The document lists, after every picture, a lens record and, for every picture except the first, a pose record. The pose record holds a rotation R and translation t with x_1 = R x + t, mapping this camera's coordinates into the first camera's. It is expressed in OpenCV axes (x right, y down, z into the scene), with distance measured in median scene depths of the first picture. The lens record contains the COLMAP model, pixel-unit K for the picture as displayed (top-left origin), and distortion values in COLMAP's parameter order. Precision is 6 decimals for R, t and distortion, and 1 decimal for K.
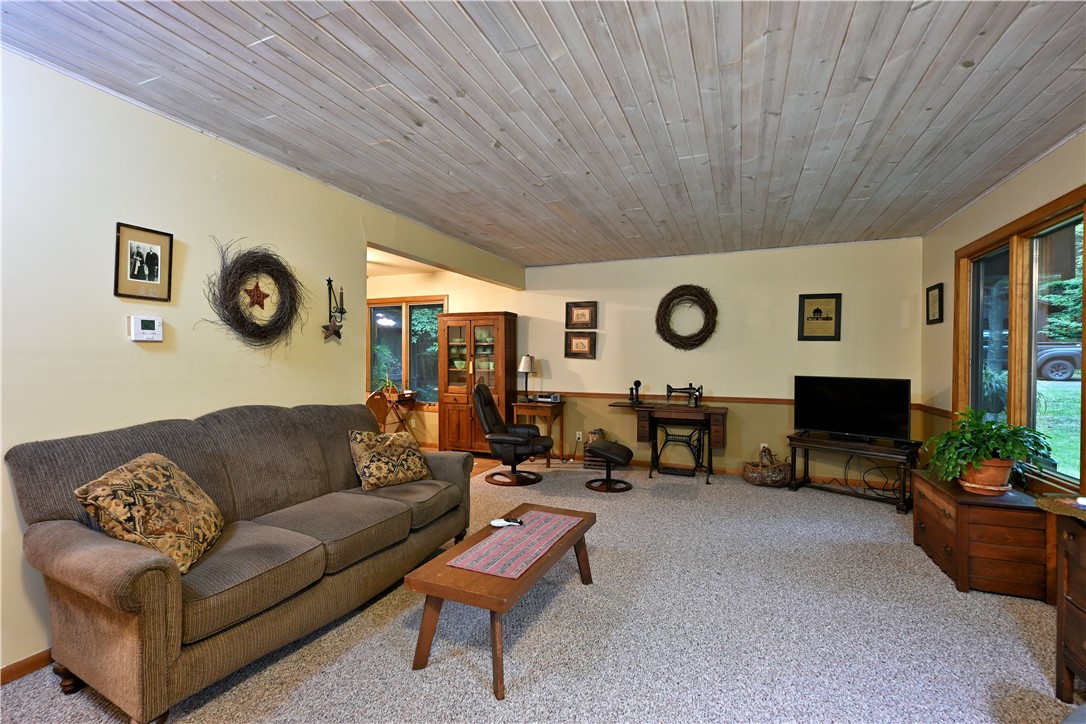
lens RADIAL K [[481.4, 0, 539.4], [0, 481.4, 359.9], [0, 0, 1]] dist [0.001492, -0.000026]
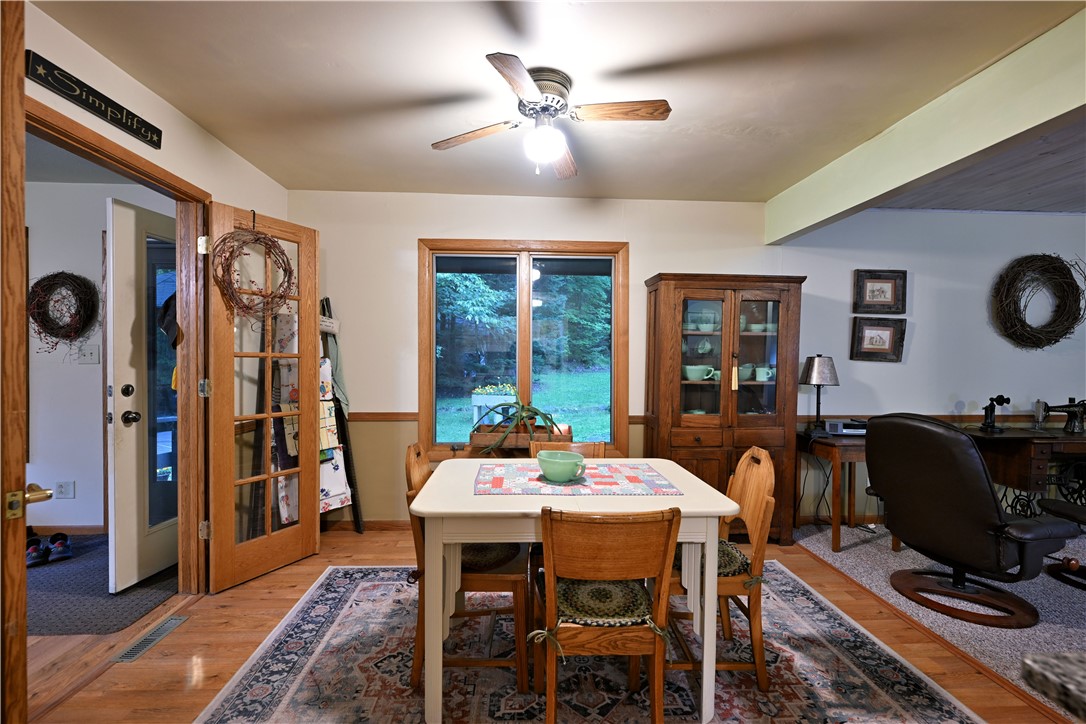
lens RADIAL K [[481.4, 0, 539.4], [0, 481.4, 359.9], [0, 0, 1]] dist [0.001492, -0.000026]
pose [[0.902350, -0.004691, 0.430979, -0.582332], [-0.000227, 0.999935, 0.011359, -0.011230], [-0.431005, -0.010347, 0.902290, 0.623515]]
